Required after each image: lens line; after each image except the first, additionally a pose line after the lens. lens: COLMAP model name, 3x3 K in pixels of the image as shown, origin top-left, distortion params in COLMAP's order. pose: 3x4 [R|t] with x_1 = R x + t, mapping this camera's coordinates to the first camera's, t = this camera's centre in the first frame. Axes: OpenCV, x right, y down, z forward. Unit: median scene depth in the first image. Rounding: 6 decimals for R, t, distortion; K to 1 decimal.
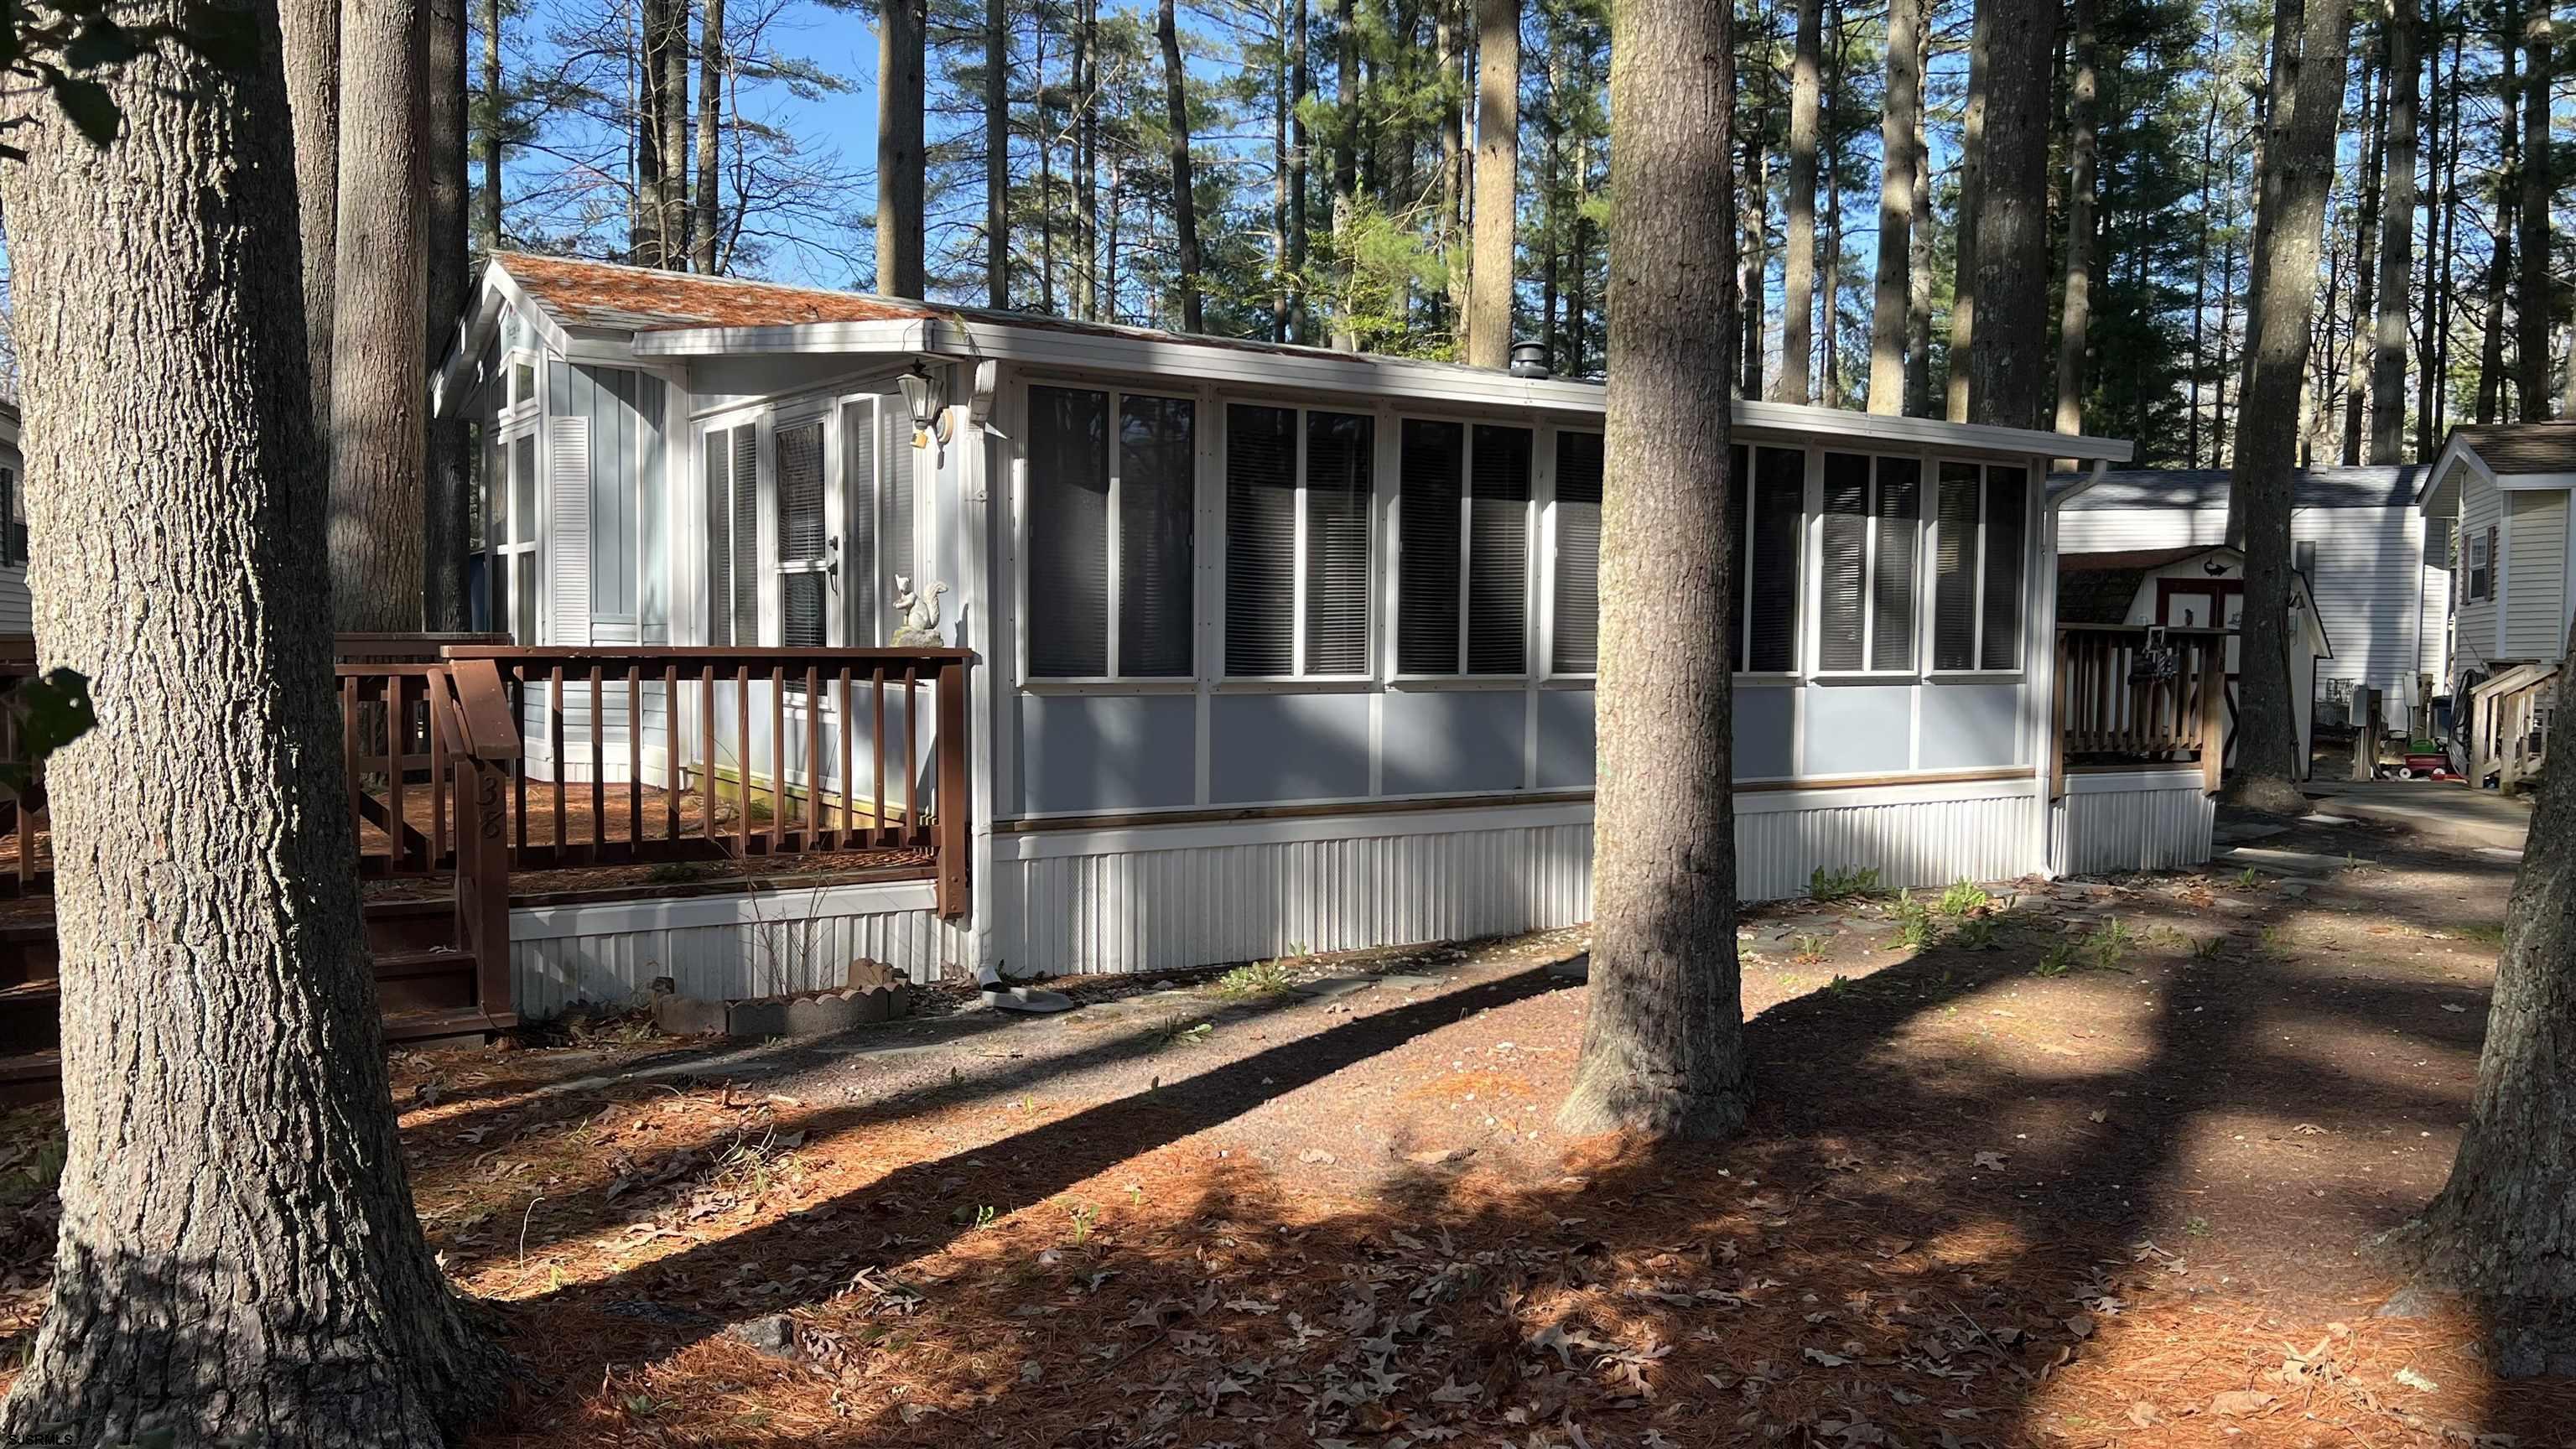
lens RADIAL K [[1878.4, 0, 1288.9], [0, 1878.4, 708.2], [0, 0, 1]] dist [0.063472, -0.053630]
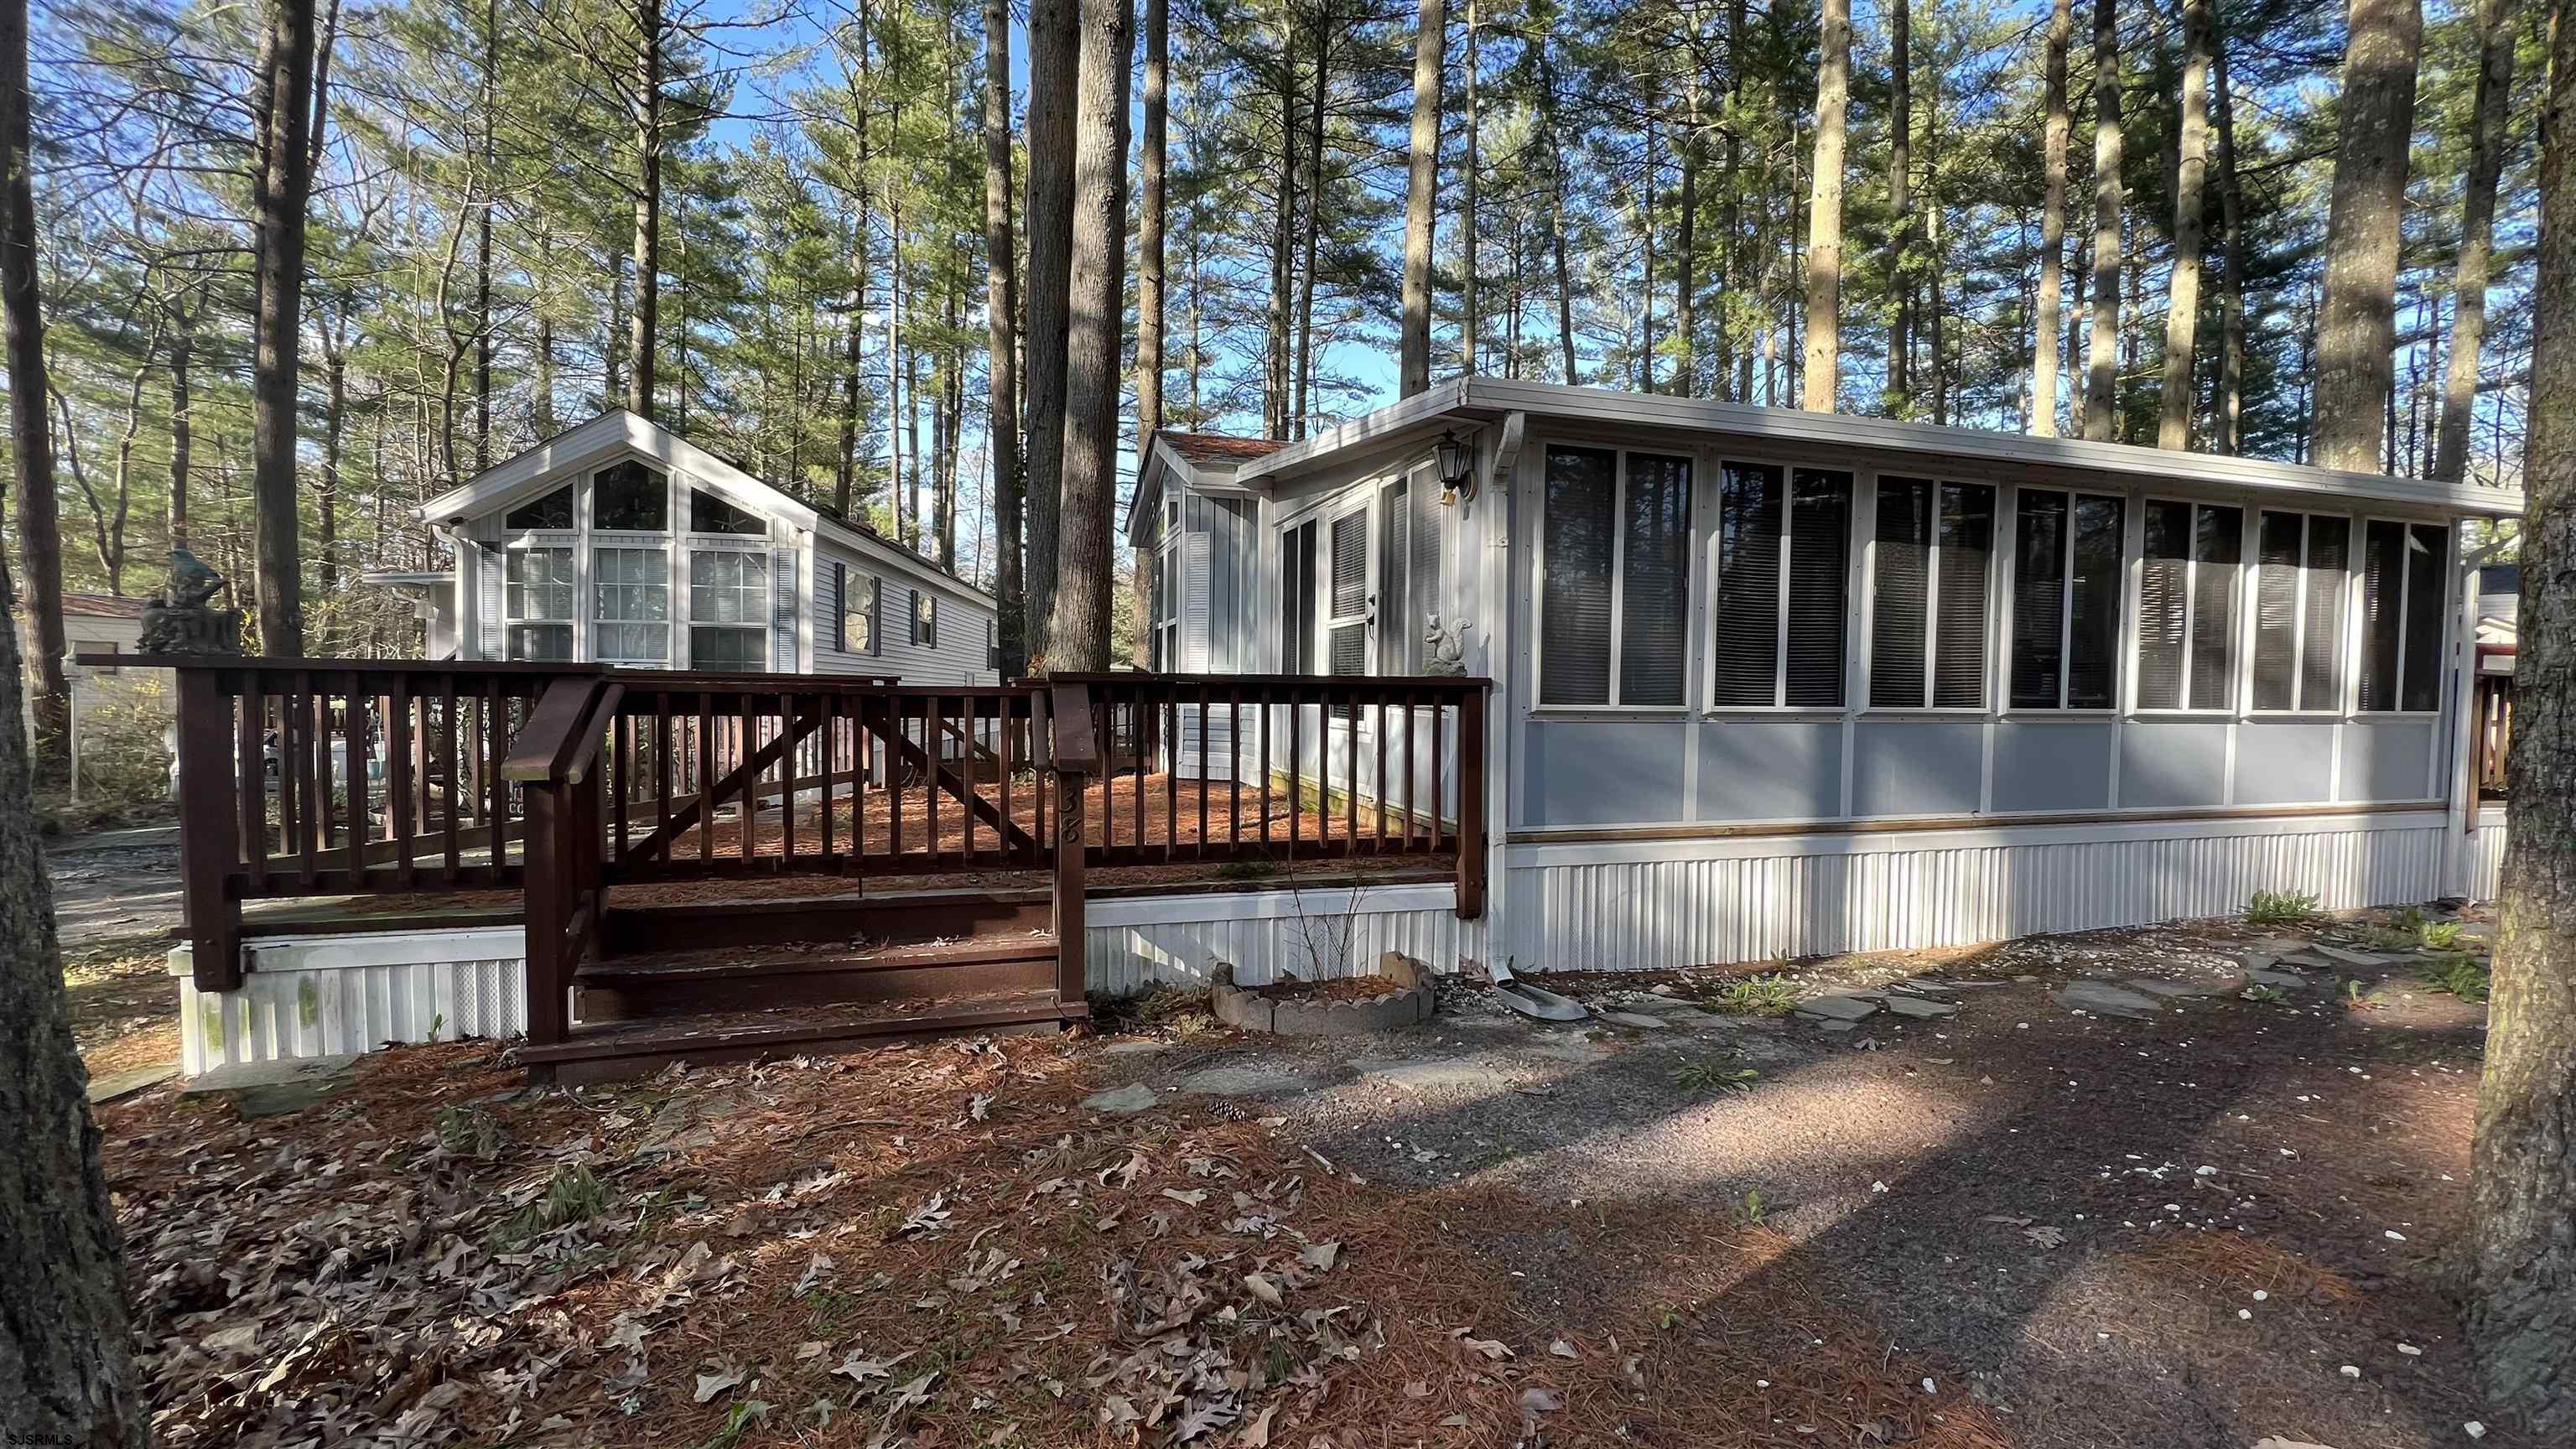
lens RADIAL K [[1018.0, 0, 1279.2], [0, 1018.0, 717.6], [0, 0, 1]] dist [-0.000190, 0.000035]
pose [[0.949432, 0.017933, -0.313459, -0.096320], [-0.019758, 0.999801, -0.002645, -0.003703], [0.313349, 0.008704, 0.949598, 0.376148]]
